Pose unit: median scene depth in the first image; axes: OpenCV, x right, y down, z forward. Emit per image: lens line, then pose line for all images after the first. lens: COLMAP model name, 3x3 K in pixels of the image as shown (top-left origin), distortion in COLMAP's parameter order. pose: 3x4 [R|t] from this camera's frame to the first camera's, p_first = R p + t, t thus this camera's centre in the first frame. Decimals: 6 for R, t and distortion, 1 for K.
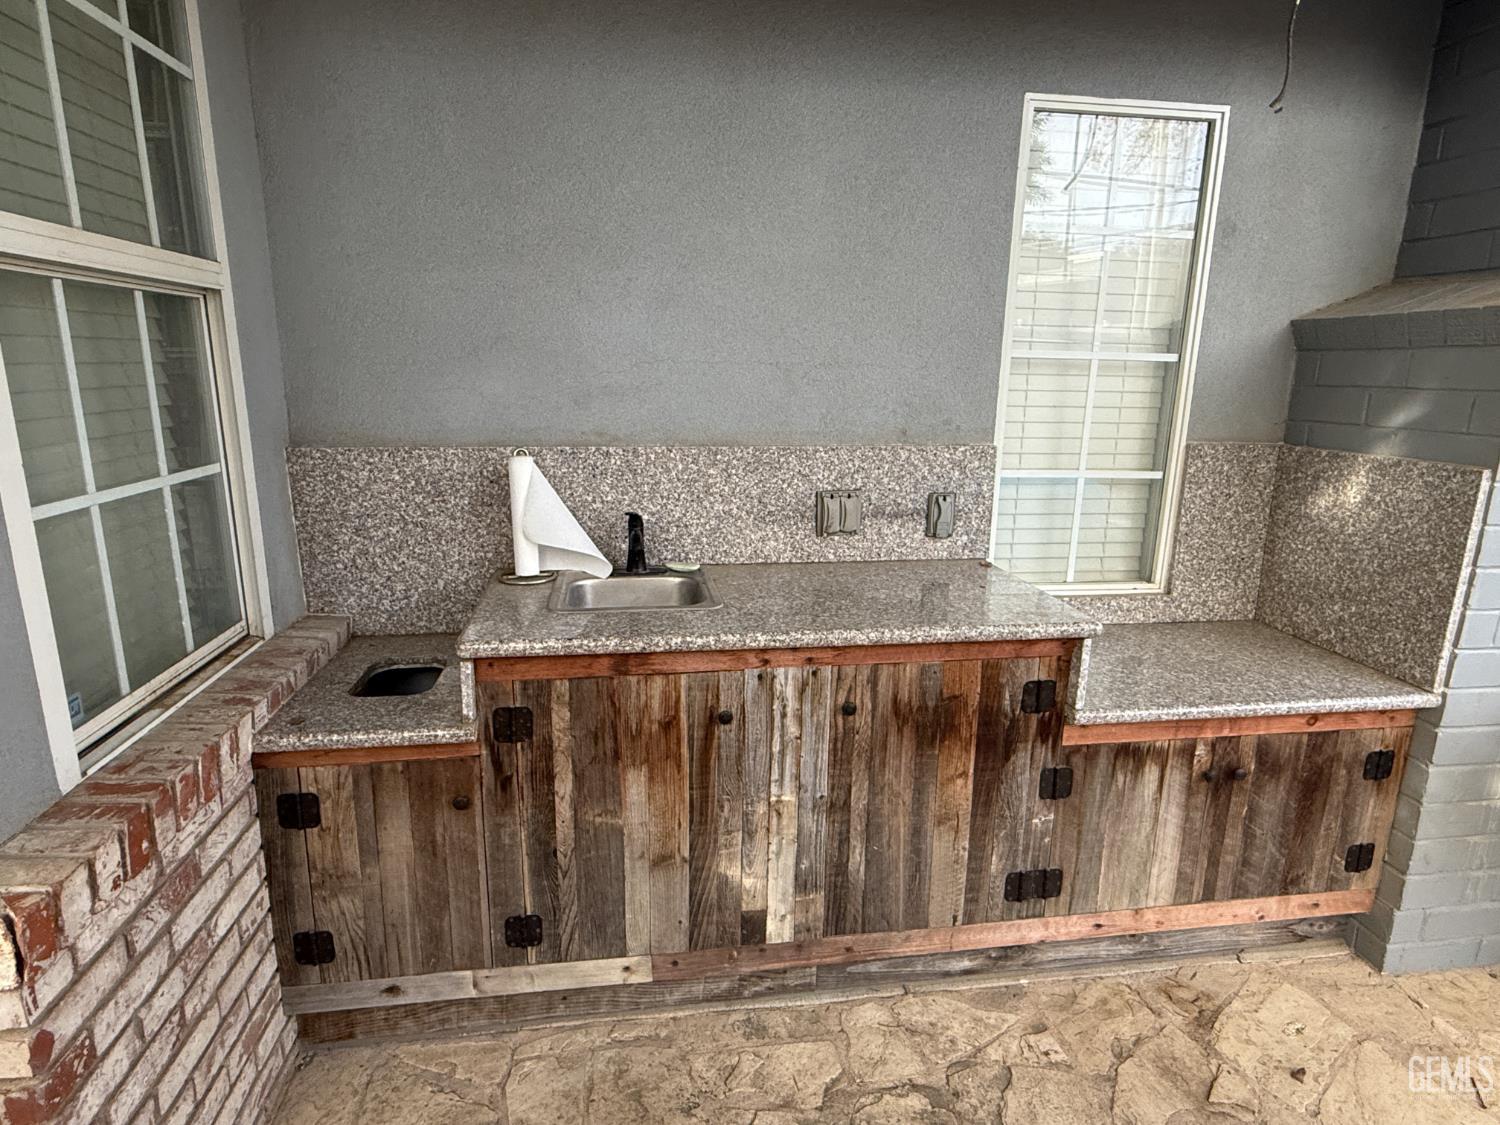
lens RADIAL K [[840.7, 0, 750.0], [0, 840.7, 562.5], [0, 0, 1]] dist [0.001071, 0.000051]
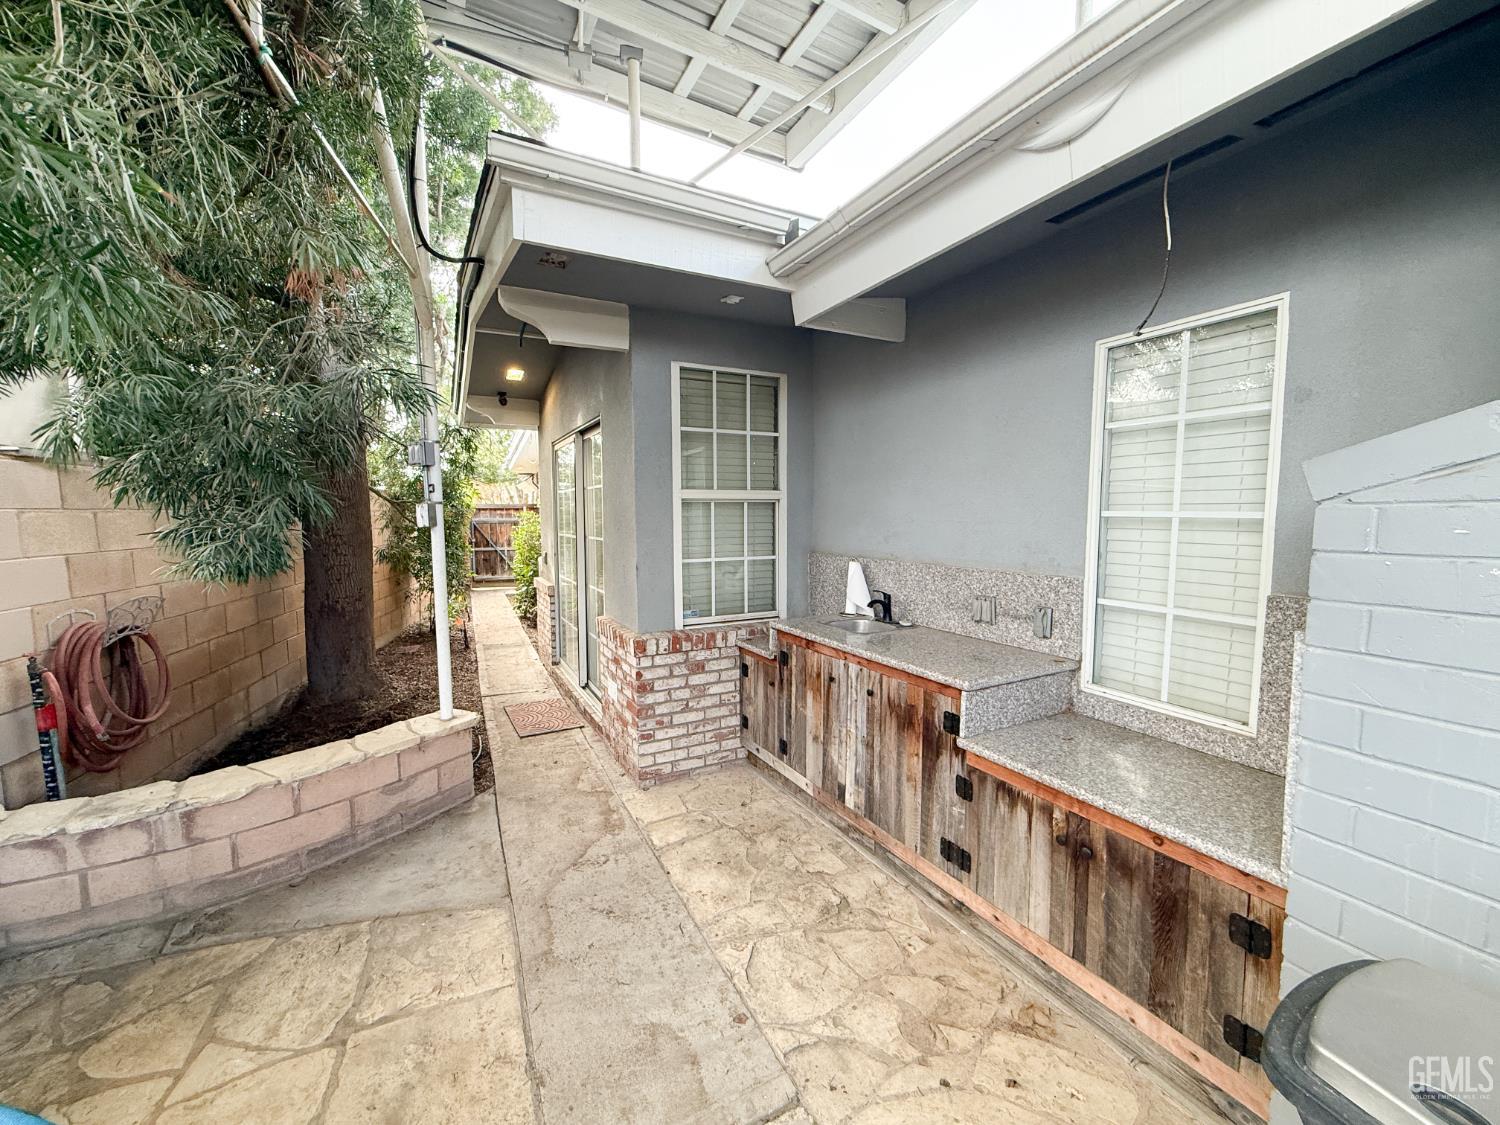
lens RADIAL K [[597.4, 0, 750.0], [0, 597.4, 562.5], [0, 0, 1]] dist [0.000267, 0.000081]
pose [[0.341710, 0.060684, -0.937844, 1.262319], [-0.209365, 0.977751, -0.013018, -0.046366], [0.916188, 0.200800, 0.346813, 0.183619]]
